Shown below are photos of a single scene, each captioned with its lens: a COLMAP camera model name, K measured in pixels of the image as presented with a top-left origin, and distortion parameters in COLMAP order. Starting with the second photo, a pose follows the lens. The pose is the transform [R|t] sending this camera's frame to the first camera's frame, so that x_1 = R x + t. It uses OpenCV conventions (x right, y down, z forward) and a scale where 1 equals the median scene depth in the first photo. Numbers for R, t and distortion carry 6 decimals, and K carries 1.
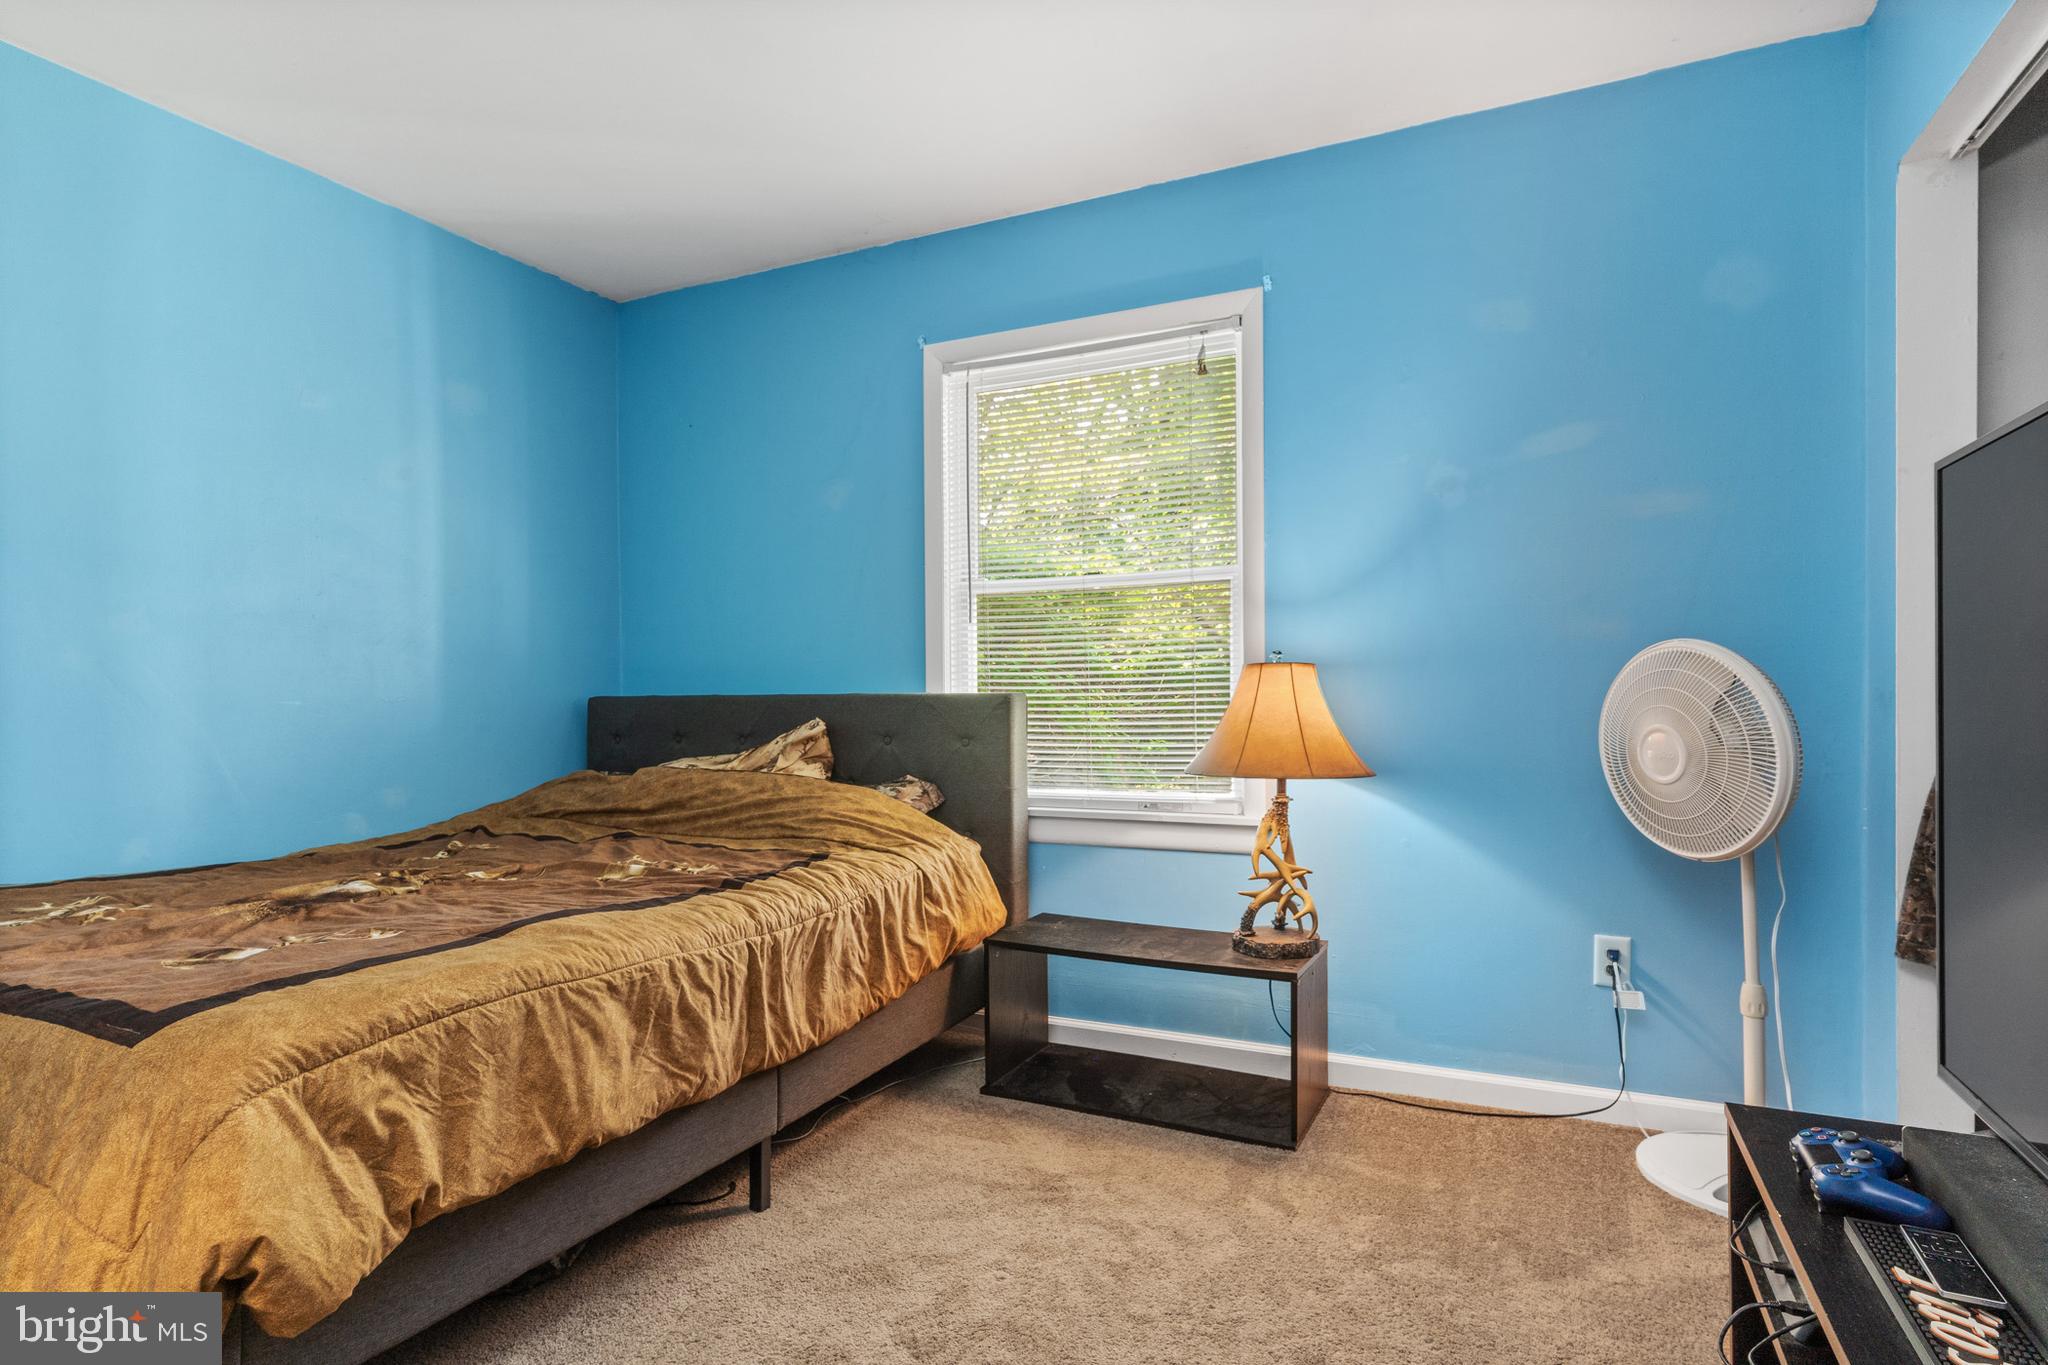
lens RADIAL K [[1081.9, 0, 1021.7], [0, 1081.9, 708.0], [0, 0, 1]] dist [0.001714, 0.000347]
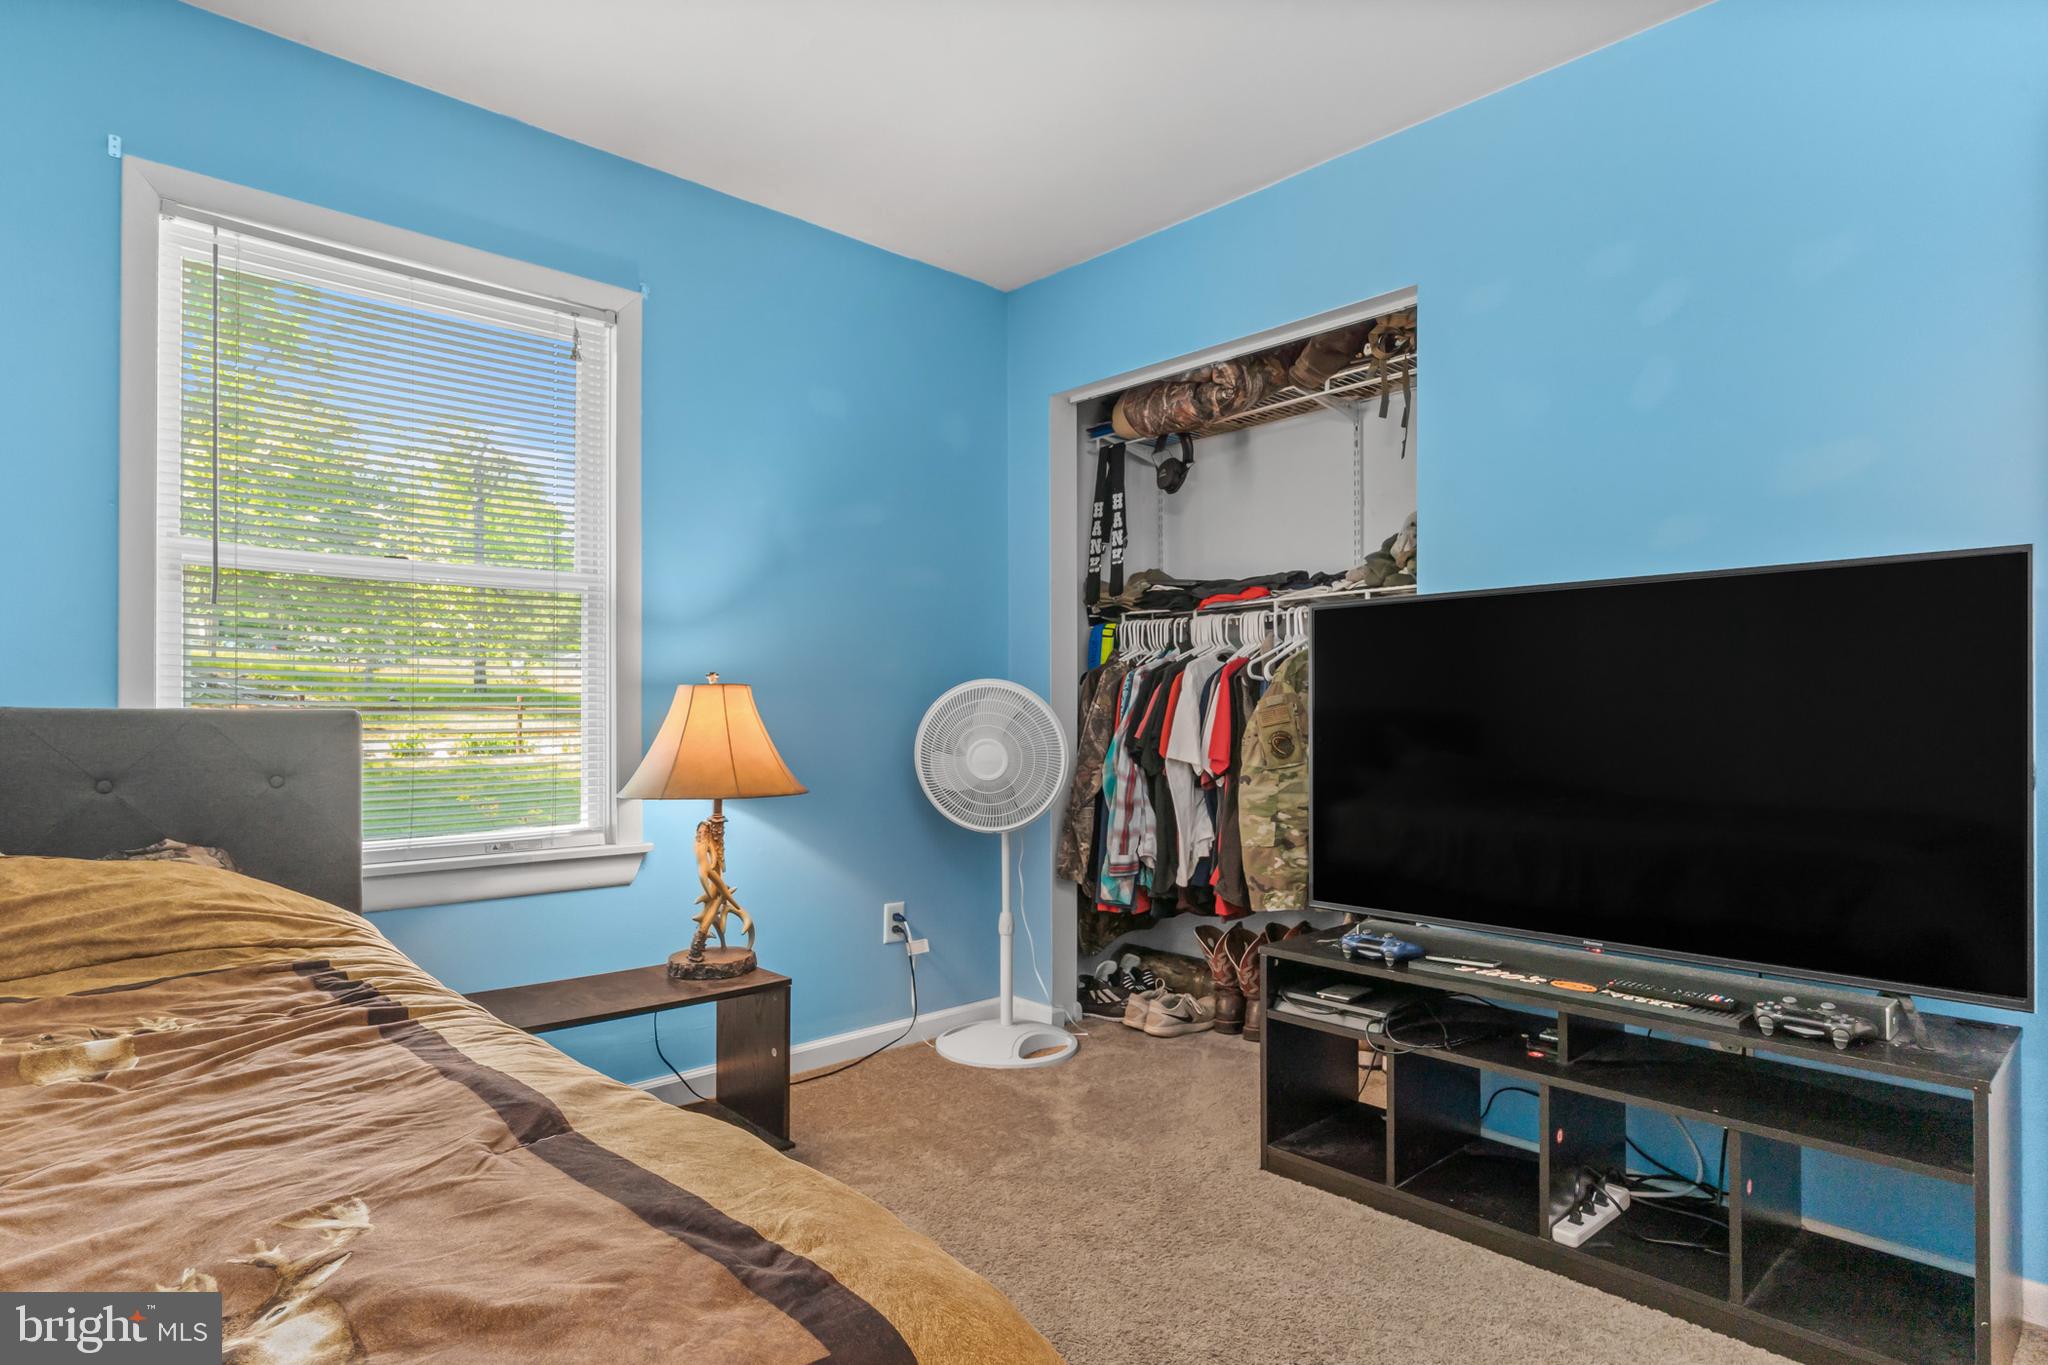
lens RADIAL K [[1100.7, 0, 1023.5], [0, 1100.7, 713.2], [0, 0, 1]] dist [-0.000710, -0.000632]
pose [[0.368306, 0.008553, 0.929665, -0.604025], [0.000345, 0.999956, -0.009336, -0.005989], [-0.929704, 0.003759, 0.368287, 0.348315]]
